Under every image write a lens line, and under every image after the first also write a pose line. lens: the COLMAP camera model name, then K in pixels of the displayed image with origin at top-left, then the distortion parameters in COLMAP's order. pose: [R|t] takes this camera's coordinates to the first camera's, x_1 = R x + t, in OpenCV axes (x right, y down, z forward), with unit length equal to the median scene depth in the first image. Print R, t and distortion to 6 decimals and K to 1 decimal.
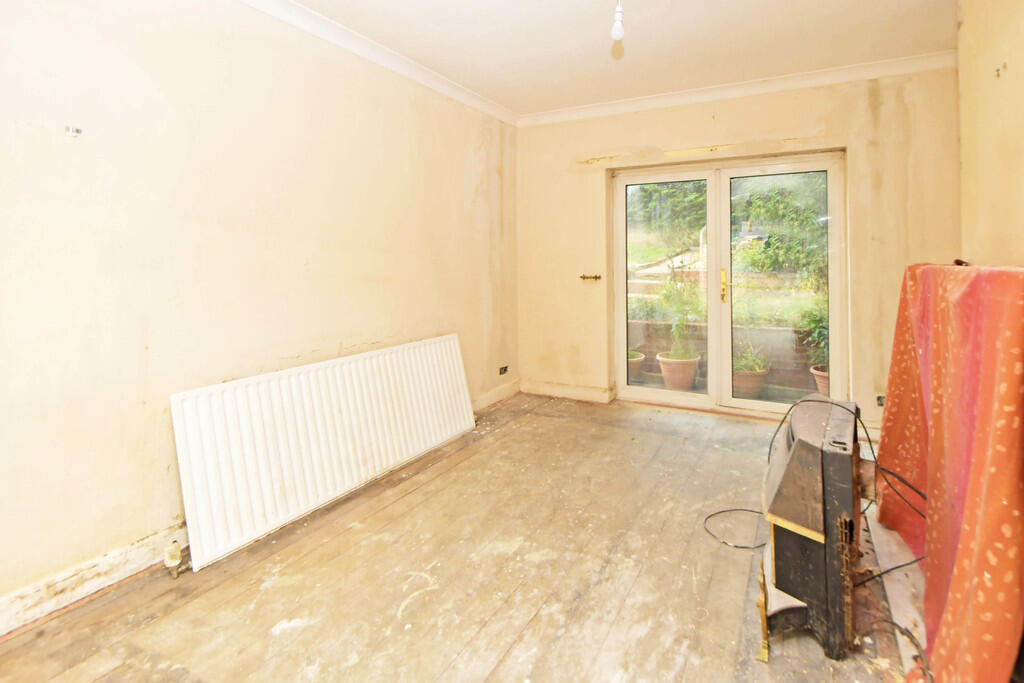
lens RADIAL K [[502.2, 0, 544.5], [0, 502.2, 268.4], [0, 0, 1]] dist [0.000455, -0.001138]
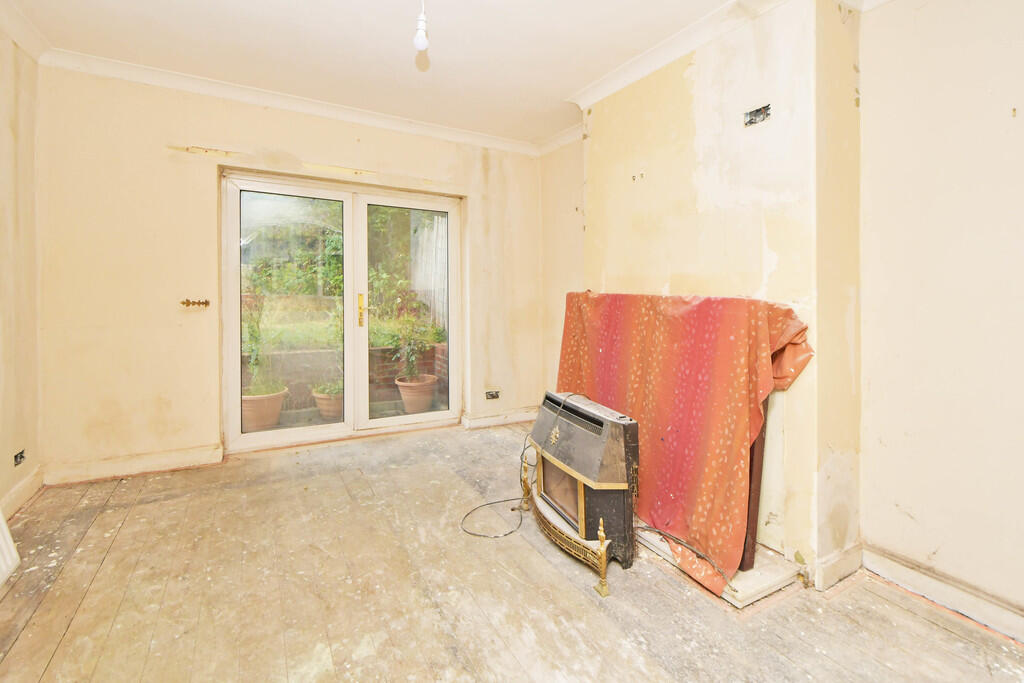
lens RADIAL K [[477.4, 0, 556.4], [0, 477.4, 293.6], [0, 0, 1]] dist [-0.002028, -0.002048]
pose [[0.525449, 0.006440, 0.850801, -0.451753], [-0.009974, 0.999949, -0.001409, -0.001851], [-0.850766, -0.007746, 0.525487, 0.299197]]
